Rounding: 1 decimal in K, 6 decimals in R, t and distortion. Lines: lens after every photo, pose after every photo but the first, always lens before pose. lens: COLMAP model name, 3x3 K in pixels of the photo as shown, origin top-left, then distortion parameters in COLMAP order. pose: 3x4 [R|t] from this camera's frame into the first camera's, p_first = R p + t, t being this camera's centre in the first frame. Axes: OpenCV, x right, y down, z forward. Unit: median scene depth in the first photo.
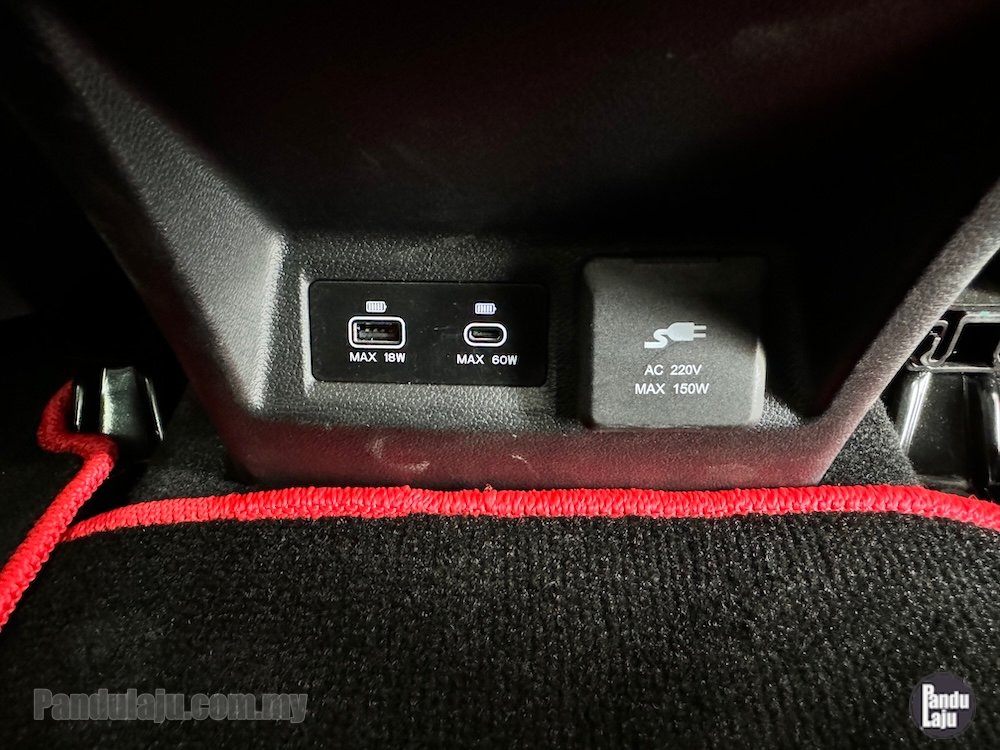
lens RADIAL K [[692.7, 0, 456.1], [0, 692.7, 373.0], [0, 0, 1]] dist [-0.020178, 0.046565]
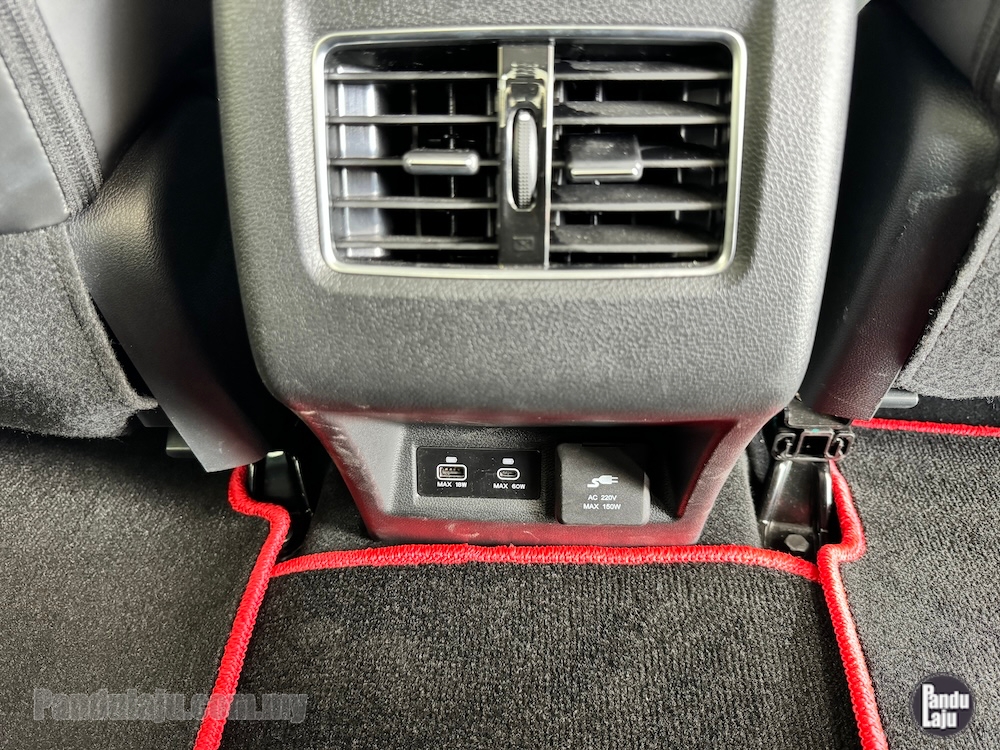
lens RADIAL K [[697.5, 0, 500.0], [0, 697.5, 375.0], [0, 0, 1]] dist [0.104297, -0.148414]
pose [[0.999979, -0.003752, 0.005354, 0.009416], [0.003444, 0.998404, 0.056369, -0.432718], [-0.005556, -0.056349, 0.998396, -0.909821]]
